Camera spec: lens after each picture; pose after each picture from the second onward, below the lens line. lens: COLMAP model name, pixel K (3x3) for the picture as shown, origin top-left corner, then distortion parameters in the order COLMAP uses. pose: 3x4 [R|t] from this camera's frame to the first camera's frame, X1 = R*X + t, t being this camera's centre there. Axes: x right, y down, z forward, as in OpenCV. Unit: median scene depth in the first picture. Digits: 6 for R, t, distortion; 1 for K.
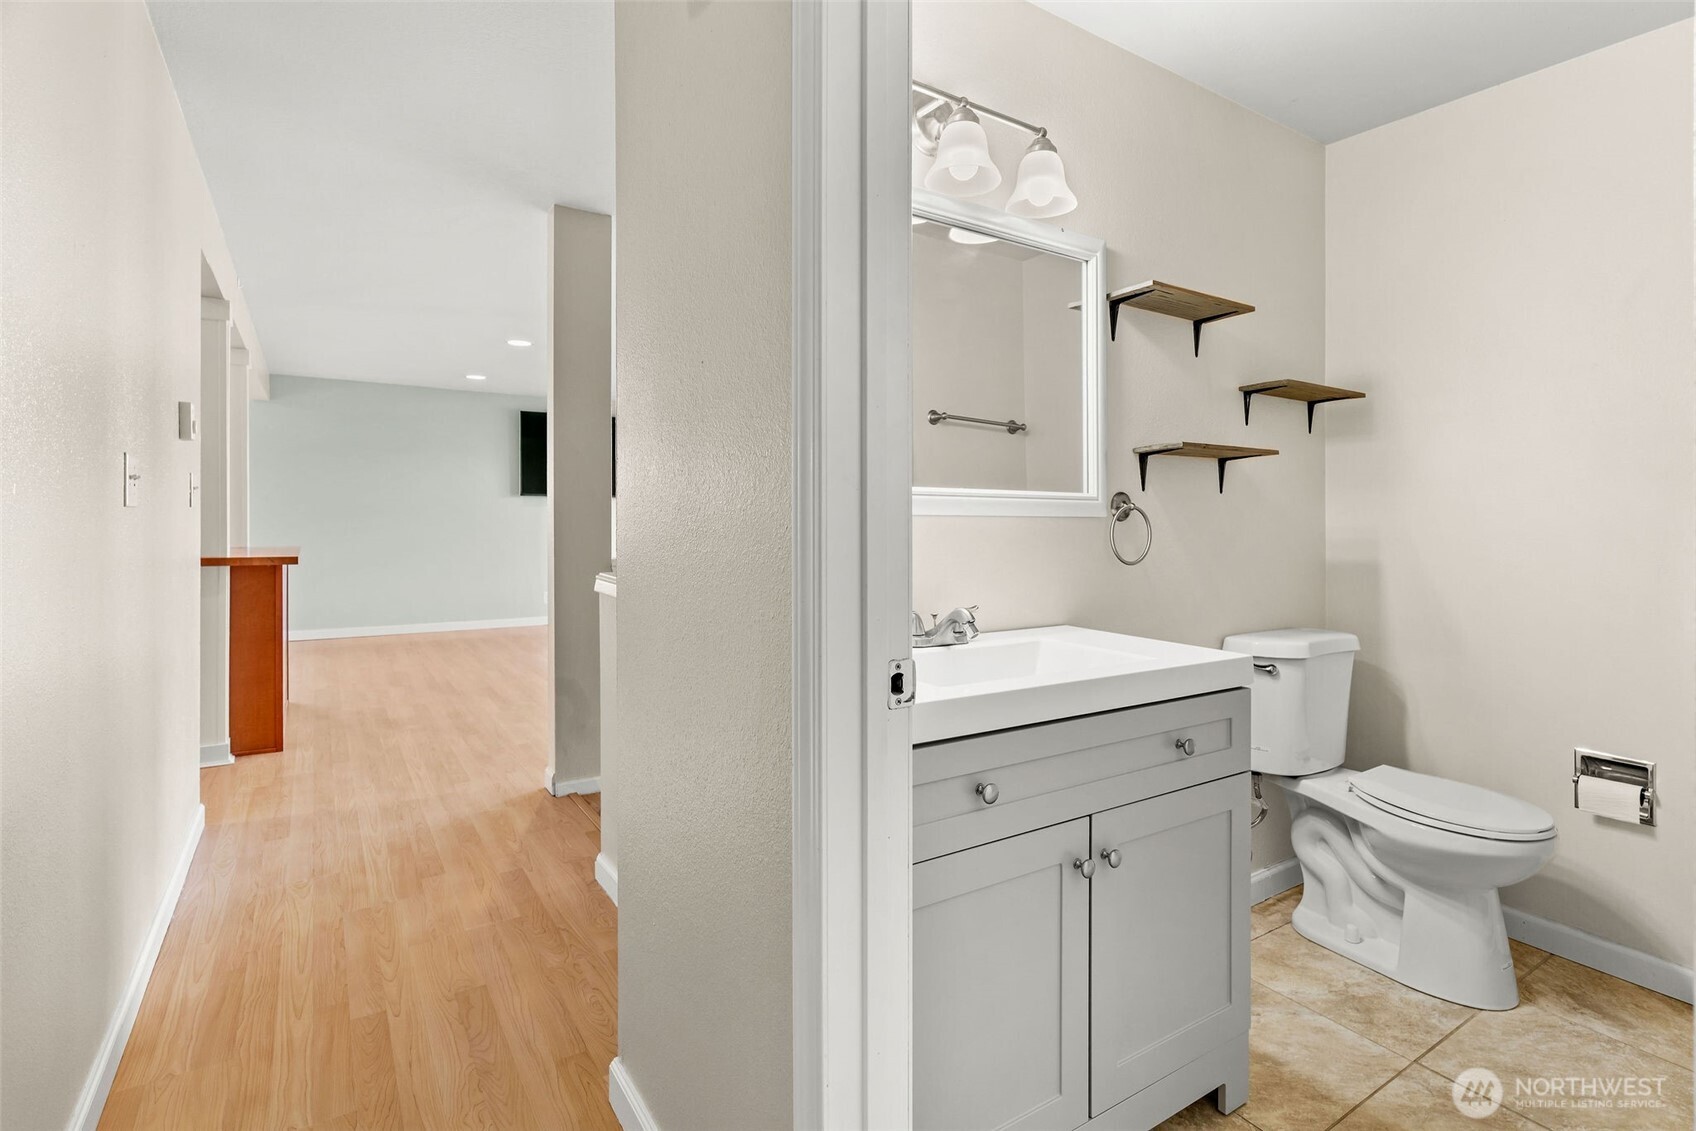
lens RADIAL K [[815.0, 0, 862.2], [0, 815.0, 502.5], [0, 0, 1]] dist [0.002296, 0.000120]
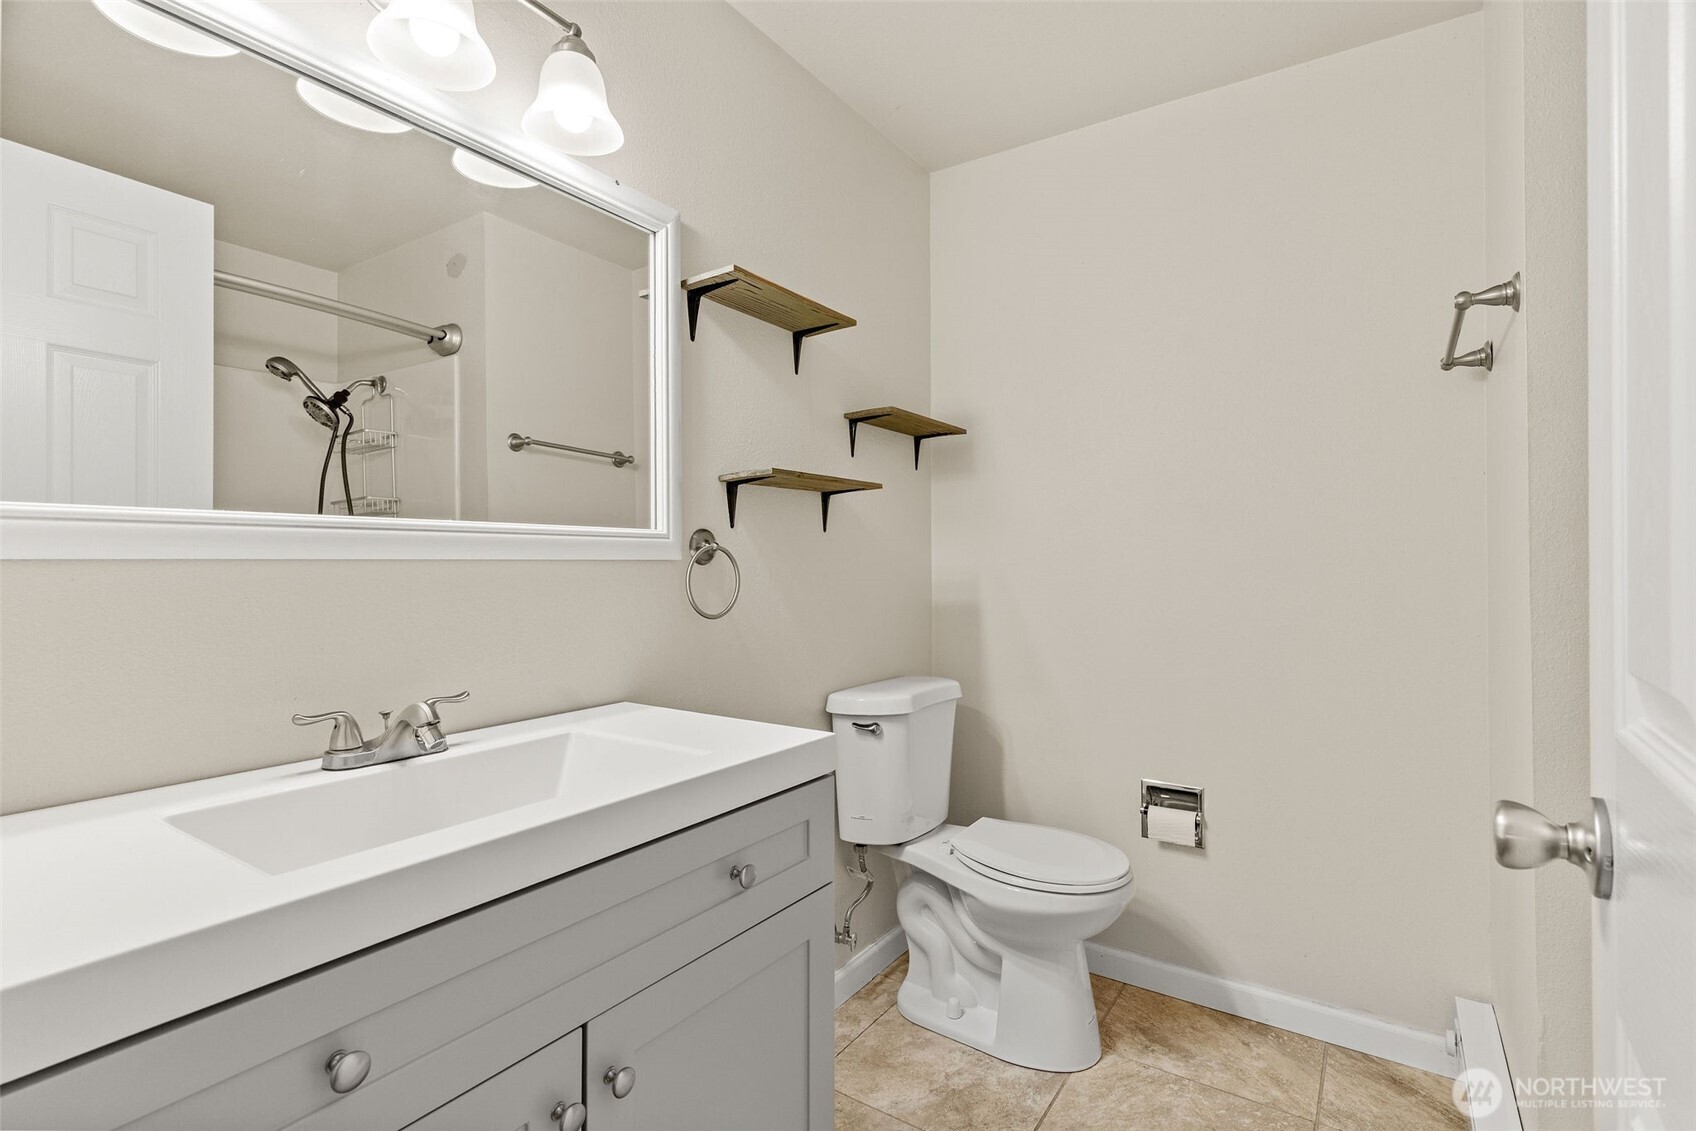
lens RADIAL K [[815.0, 0, 845.6], [0, 815.0, 563.2], [0, 0, 1]] dist [0.002296, 0.000120]
pose [[0.921954, -0.014414, 0.387031, 0.142158], [0.007586, 0.999788, 0.019162, 0.007303], [-0.387225, -0.014730, 0.921868, 0.211579]]
